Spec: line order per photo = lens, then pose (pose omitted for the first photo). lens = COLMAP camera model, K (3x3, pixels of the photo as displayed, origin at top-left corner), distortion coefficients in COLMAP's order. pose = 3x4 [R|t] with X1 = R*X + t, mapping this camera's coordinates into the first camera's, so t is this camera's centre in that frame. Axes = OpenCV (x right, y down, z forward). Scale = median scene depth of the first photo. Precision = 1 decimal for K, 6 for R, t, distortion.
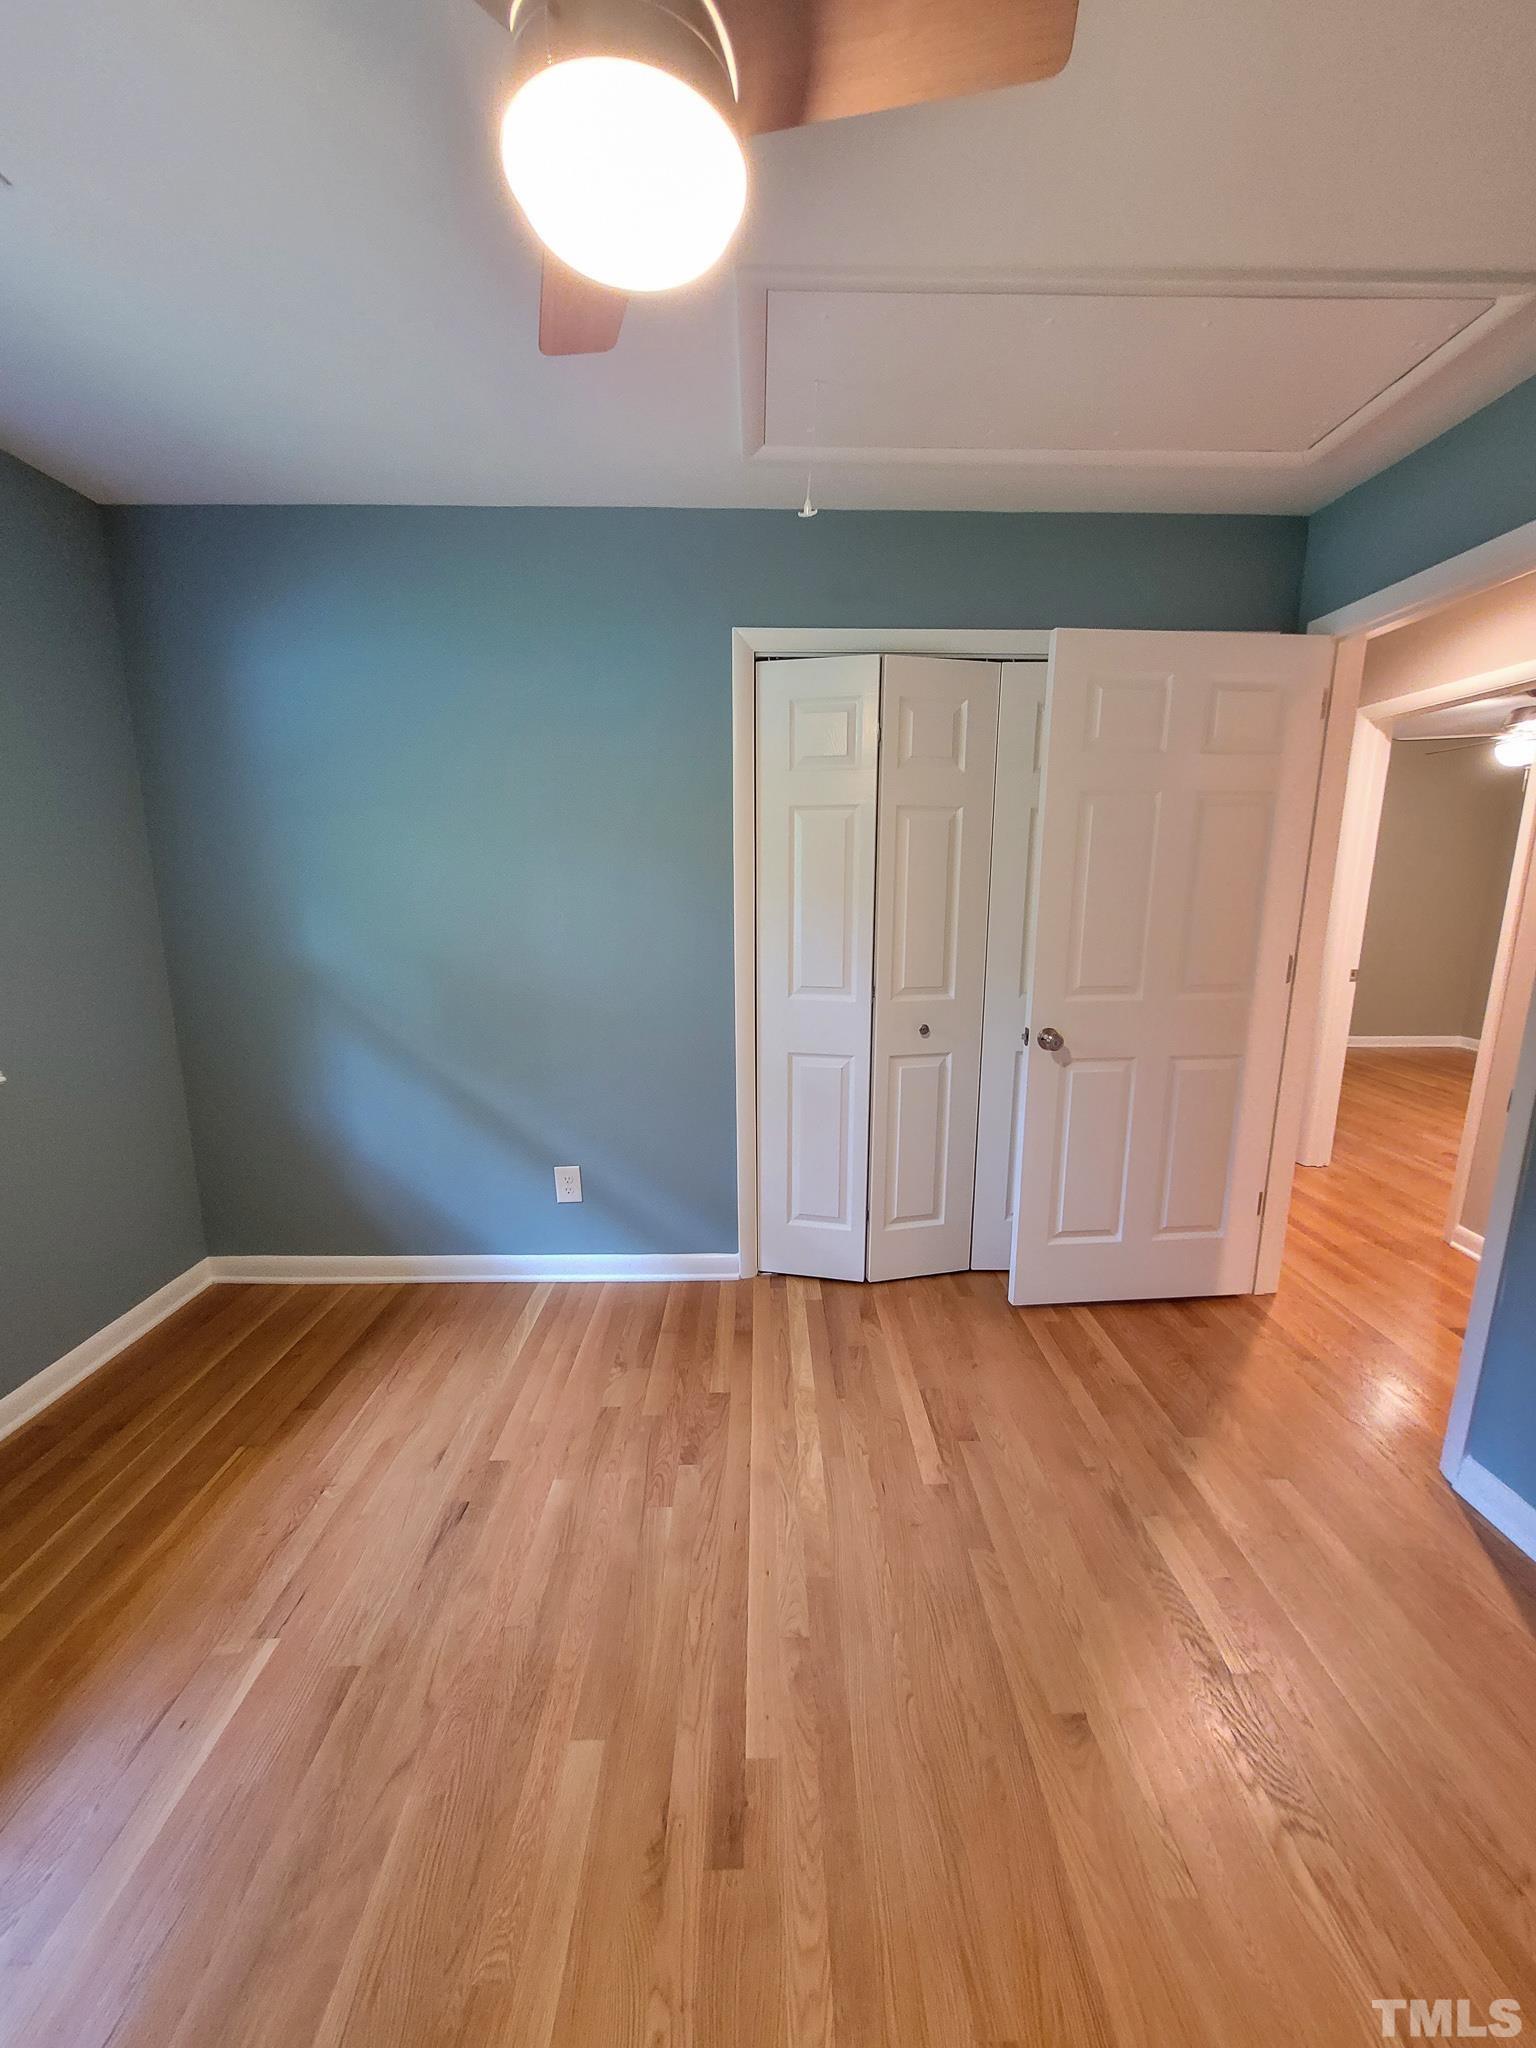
lens RADIAL K [[799.0, 0, 773.0], [0, 799.0, 1027.5], [0, 0, 1]] dist [0.003124, -0.000982]
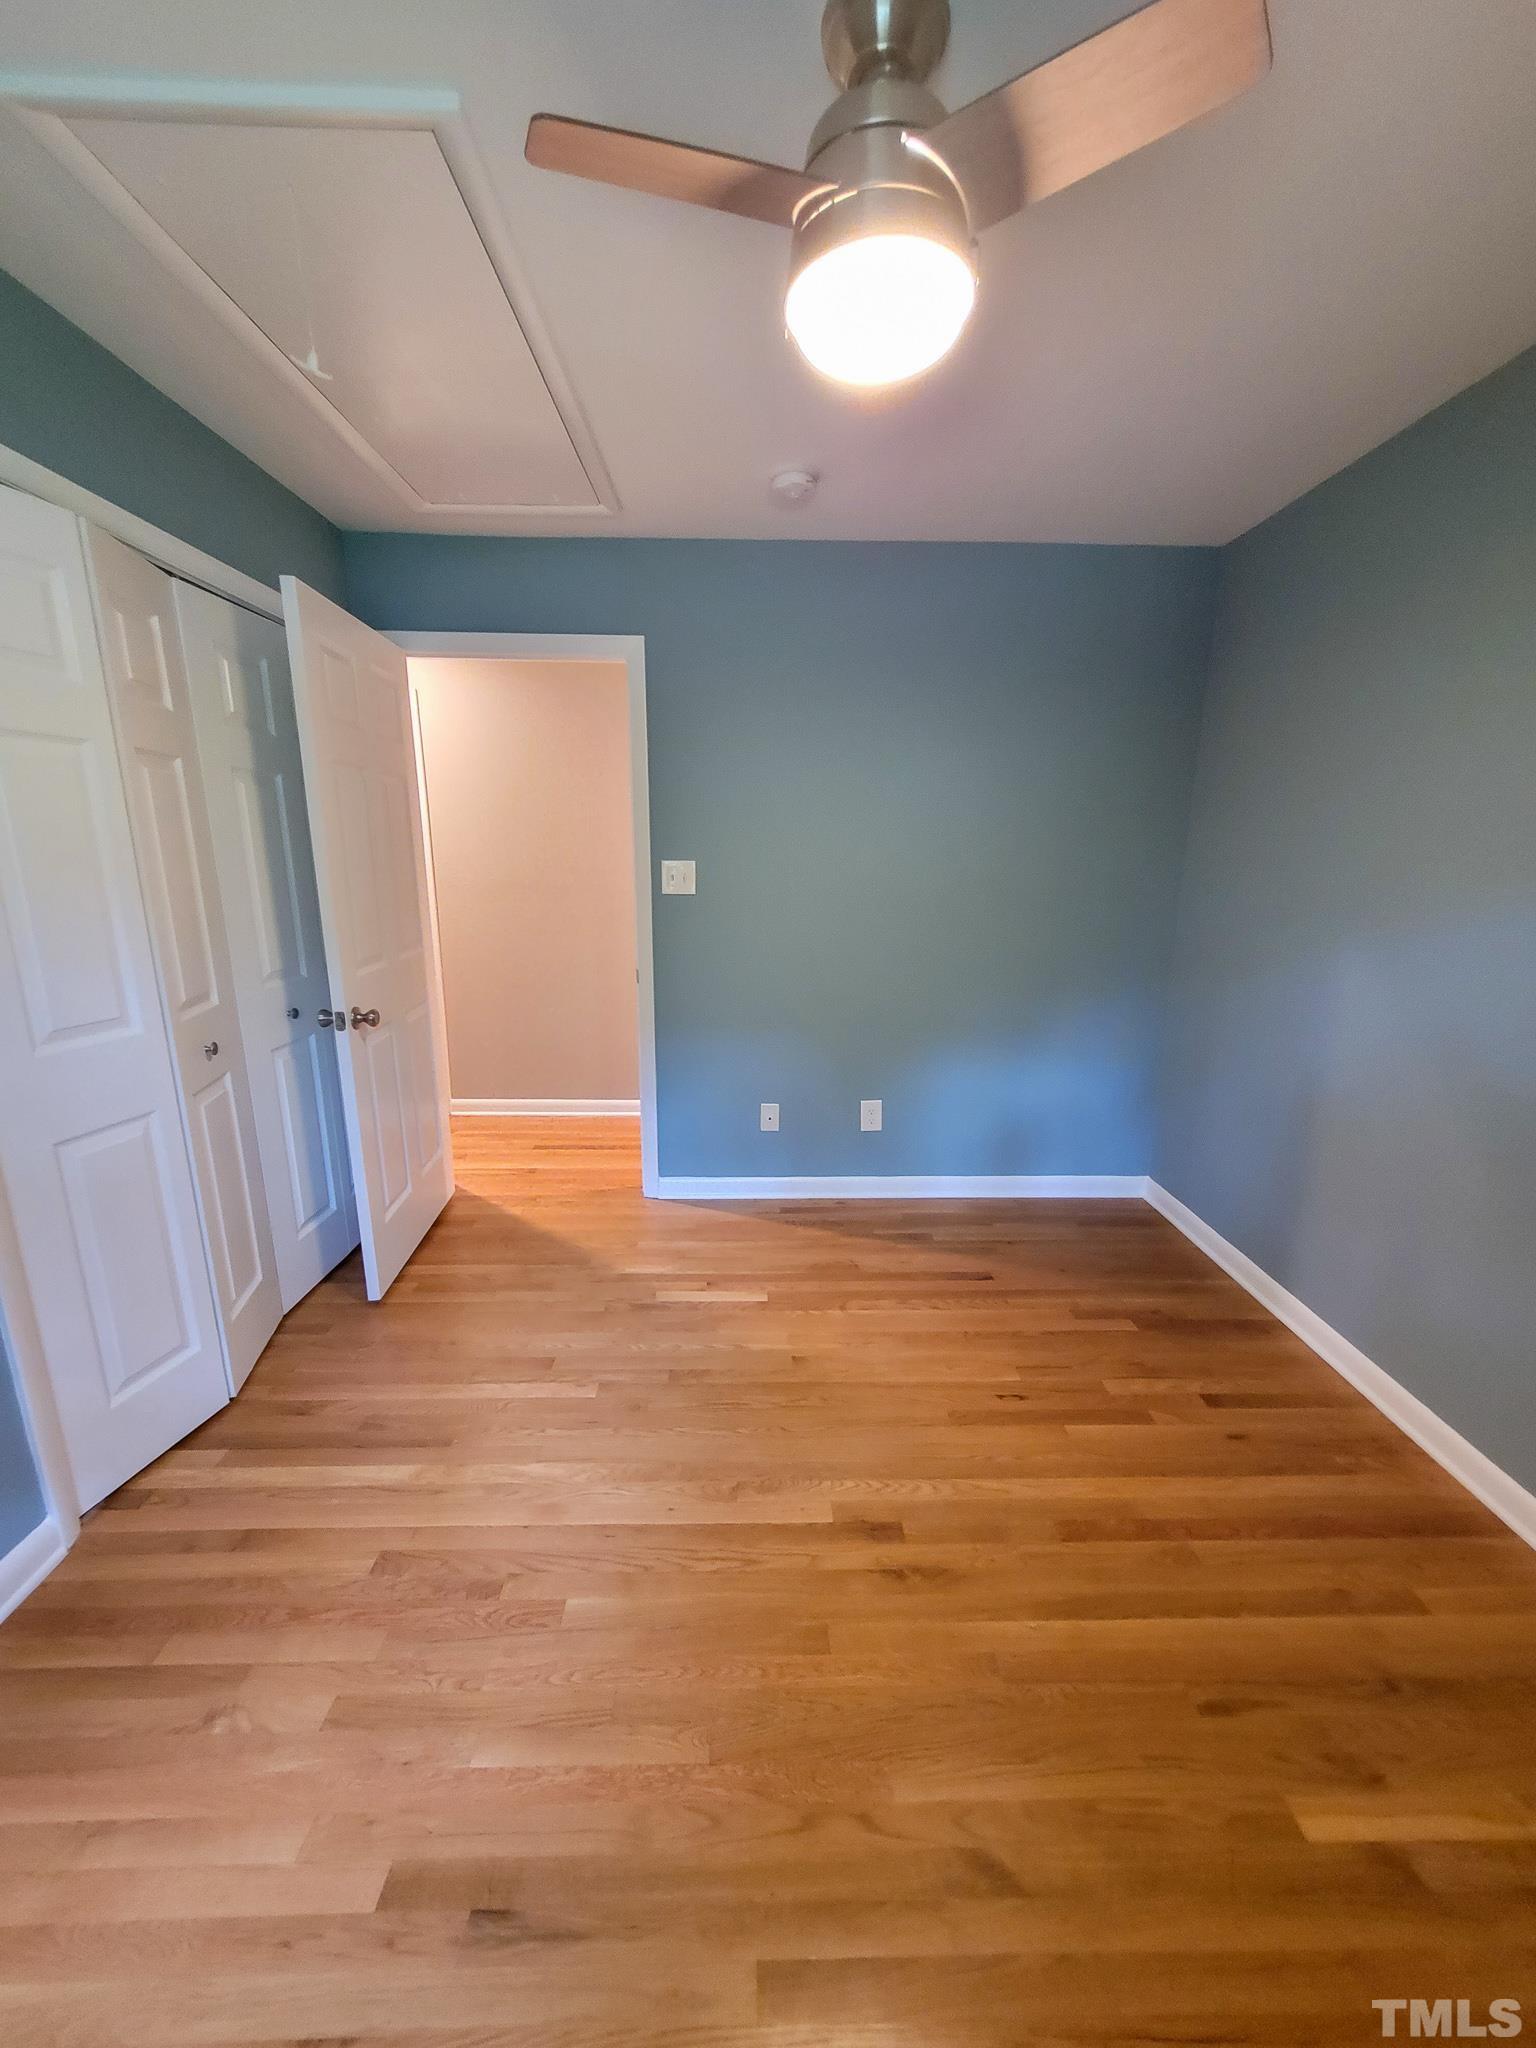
lens RADIAL K [[799.0, 0, 775.8], [0, 799.0, 1029.3], [0, 0, 1]] dist [0.003124, -0.000982]
pose [[-0.000488, -0.222467, 0.974940, -0.710328], [0.181487, 0.958730, 0.218859, -0.109304], [-0.983393, 0.177046, 0.039906, 0.556277]]
